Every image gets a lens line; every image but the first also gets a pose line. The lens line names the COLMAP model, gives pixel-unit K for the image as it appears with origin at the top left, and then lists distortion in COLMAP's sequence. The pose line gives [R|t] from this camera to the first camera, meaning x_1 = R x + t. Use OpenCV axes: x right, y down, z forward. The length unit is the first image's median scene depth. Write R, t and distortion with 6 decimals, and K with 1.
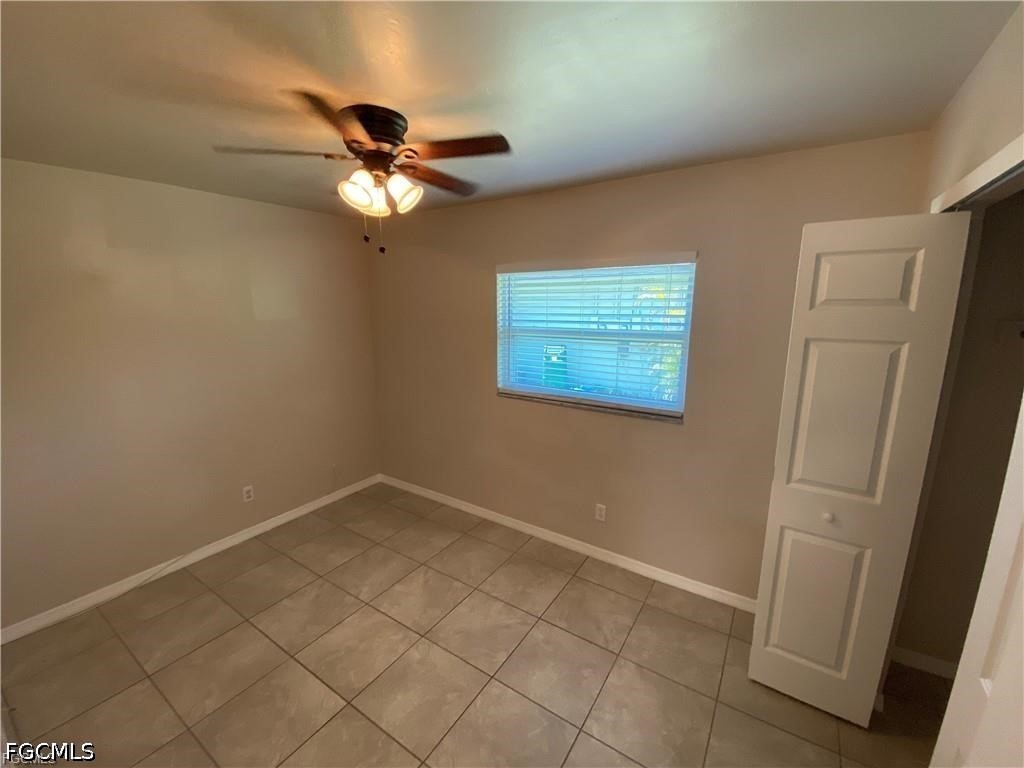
lens RADIAL K [[422.6, 0, 506.4], [0, 422.6, 384.6], [0, 0, 1]] dist [0.075085, -0.039041]
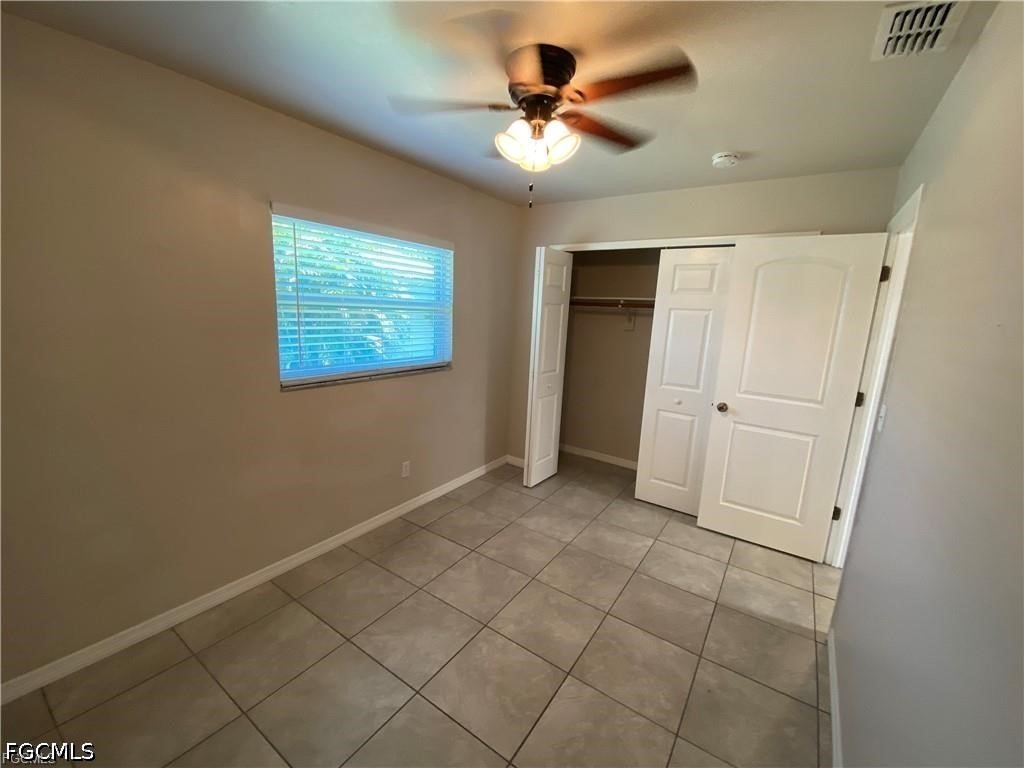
lens RADIAL K [[422.6, 0, 506.4], [0, 422.6, 384.6], [0, 0, 1]] dist [0.075085, -0.039041]
pose [[0.016157, -0.173966, 0.984619, -0.939989], [0.150100, 0.974010, 0.169628, -0.064993], [-0.988539, 0.145051, 0.041849, 0.782260]]
